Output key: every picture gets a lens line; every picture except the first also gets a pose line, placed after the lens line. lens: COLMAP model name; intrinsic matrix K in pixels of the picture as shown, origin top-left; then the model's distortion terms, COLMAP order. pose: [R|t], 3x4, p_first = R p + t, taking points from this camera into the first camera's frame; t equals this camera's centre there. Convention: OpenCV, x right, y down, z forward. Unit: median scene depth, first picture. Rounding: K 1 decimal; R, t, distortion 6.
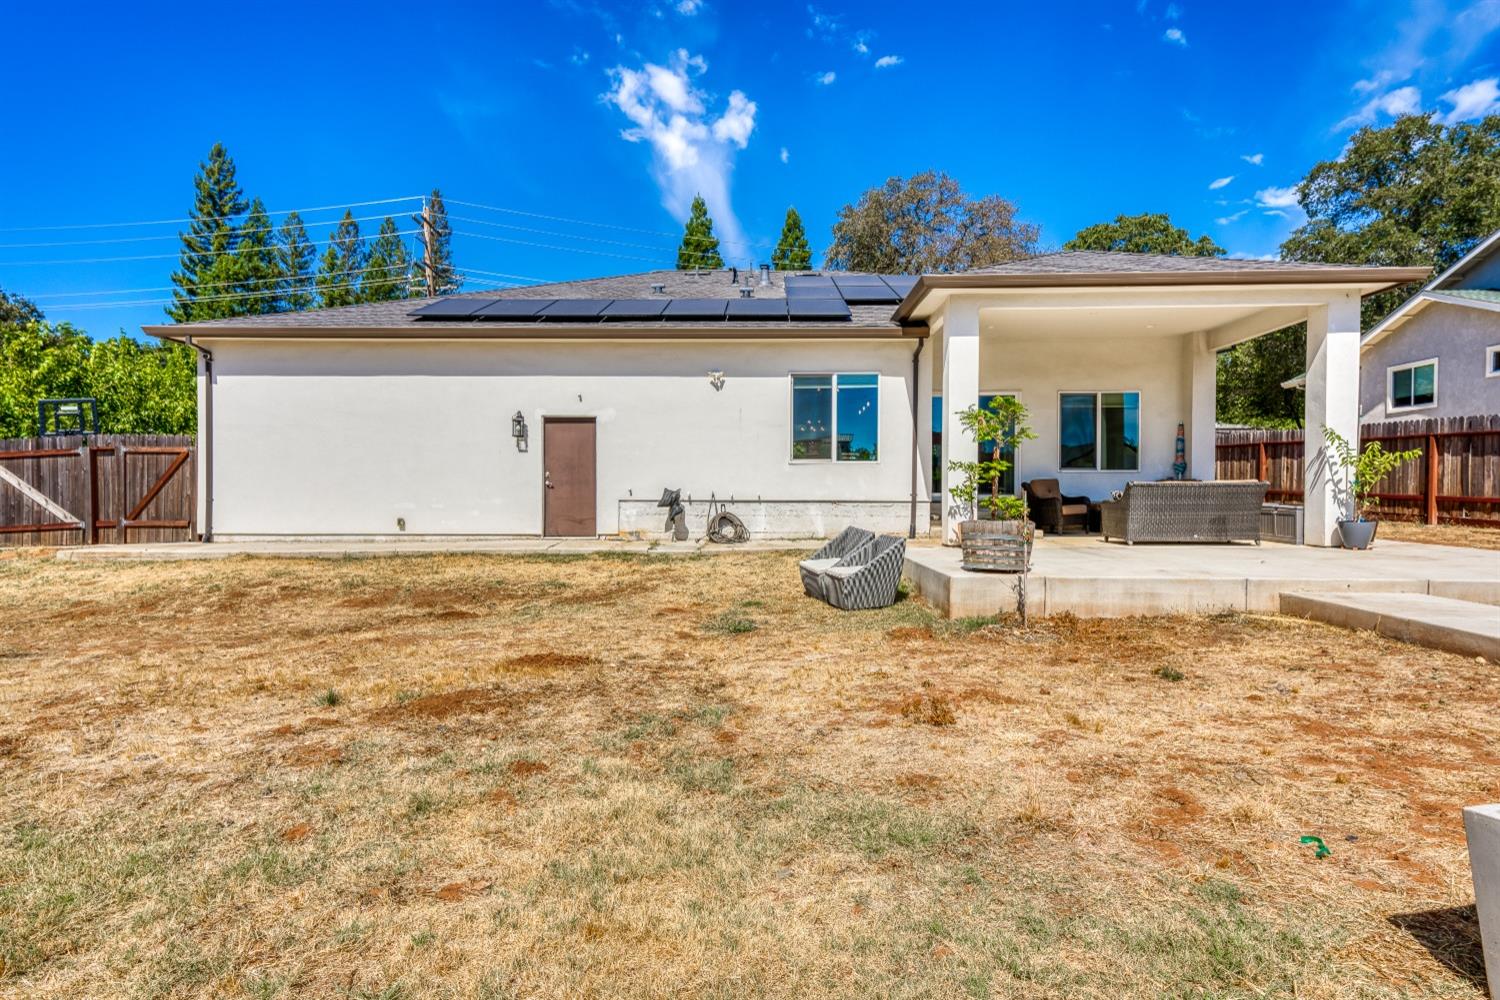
lens RADIAL K [[779.1, 0, 746.9], [0, 779.1, 506.6], [0, 0, 1]] dist [0.033114, 0.000532]
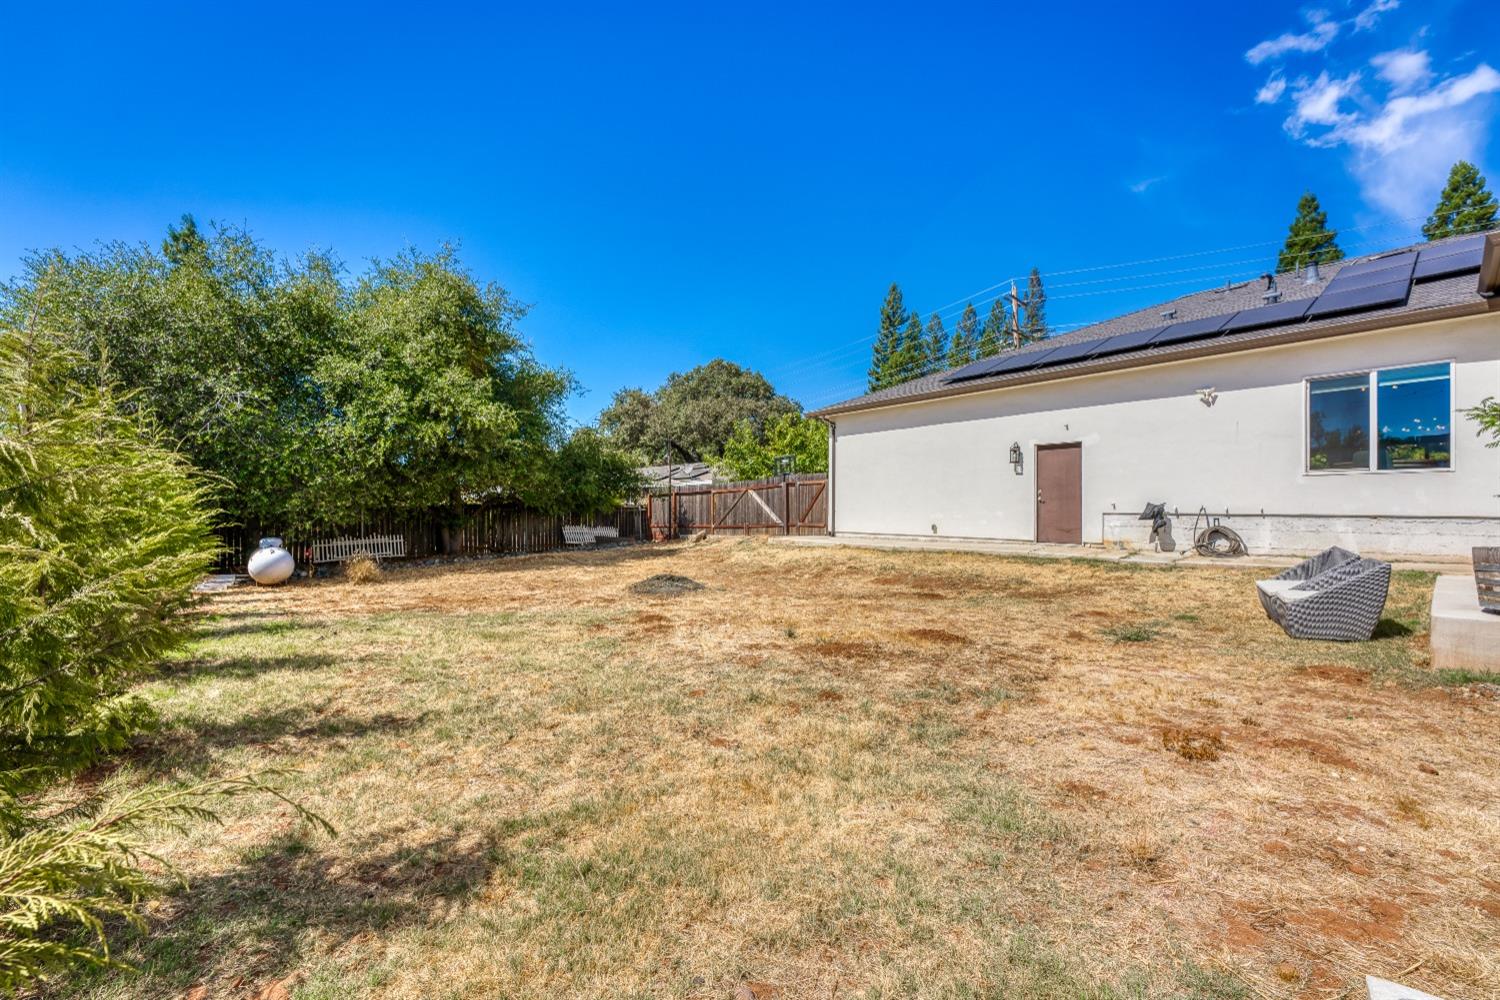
lens RADIAL K [[597.8, 0, 744.6], [0, 597.8, 503.8], [0, 0, 1]] dist [-0.009168, 0.001346]
pose [[0.654150, -0.004423, -0.756352, 0.152832], [-0.006812, 0.999908, -0.011738, -0.008179], [0.756334, 0.012831, 0.654060, 0.033138]]
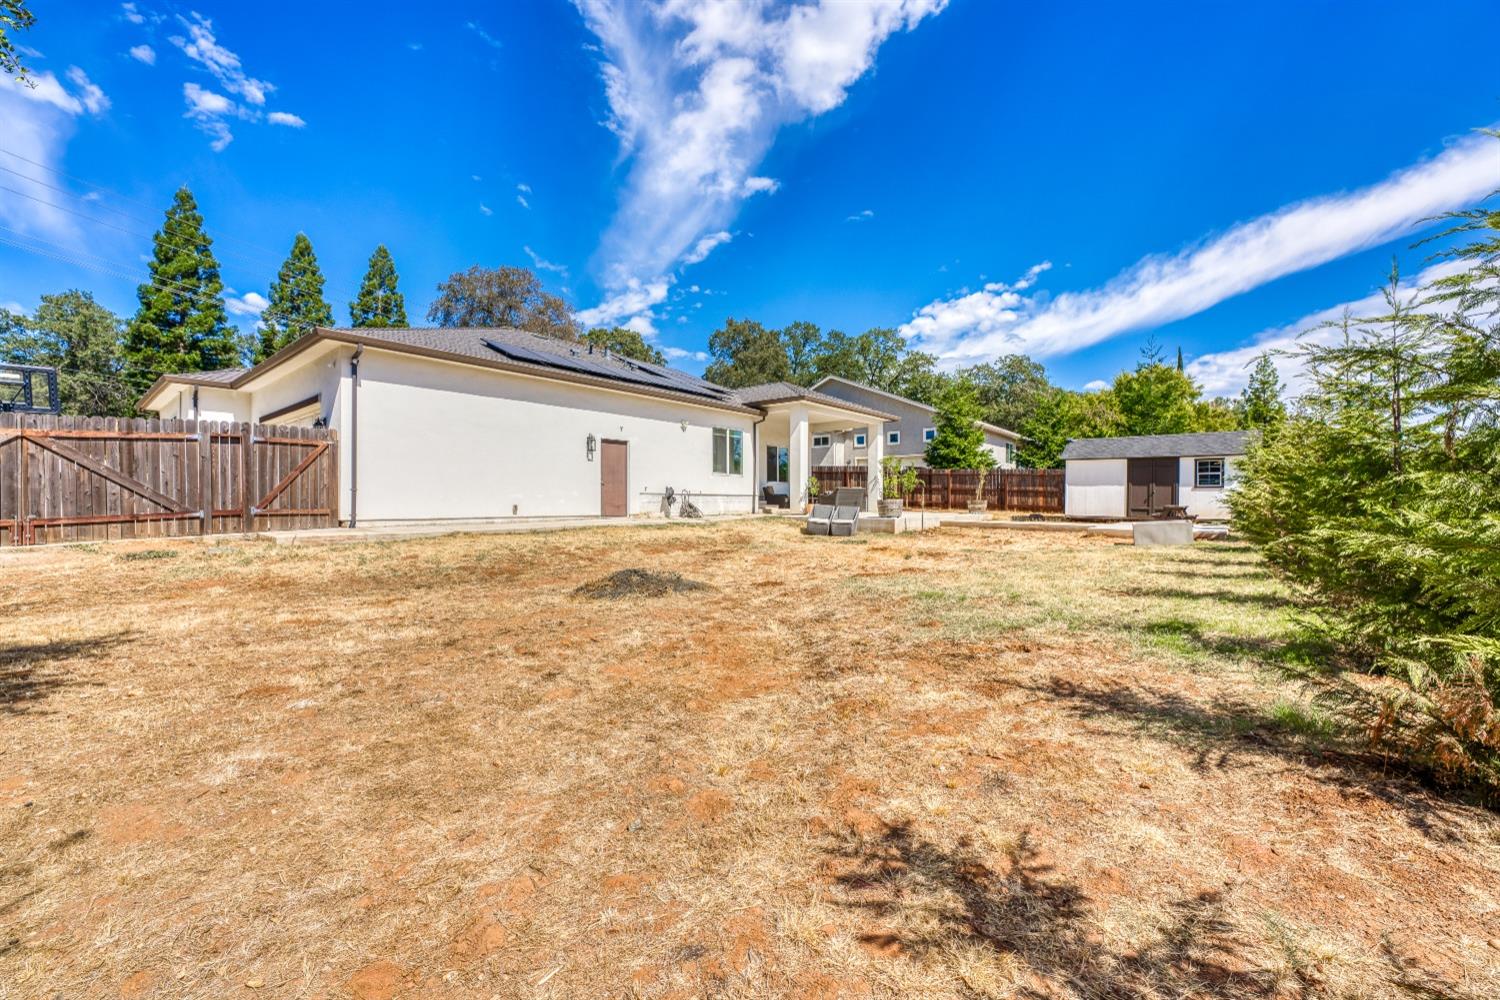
lens RADIAL K [[597.8, 0, 756.9], [0, 597.8, 496.2], [0, 0, 1]] dist [-0.009168, 0.001346]
pose [[0.619183, 0.005987, 0.785224, -0.993177], [0.014335, 0.999718, -0.018927, 0.024891], [-0.785116, 0.022975, 0.618923, 0.037654]]
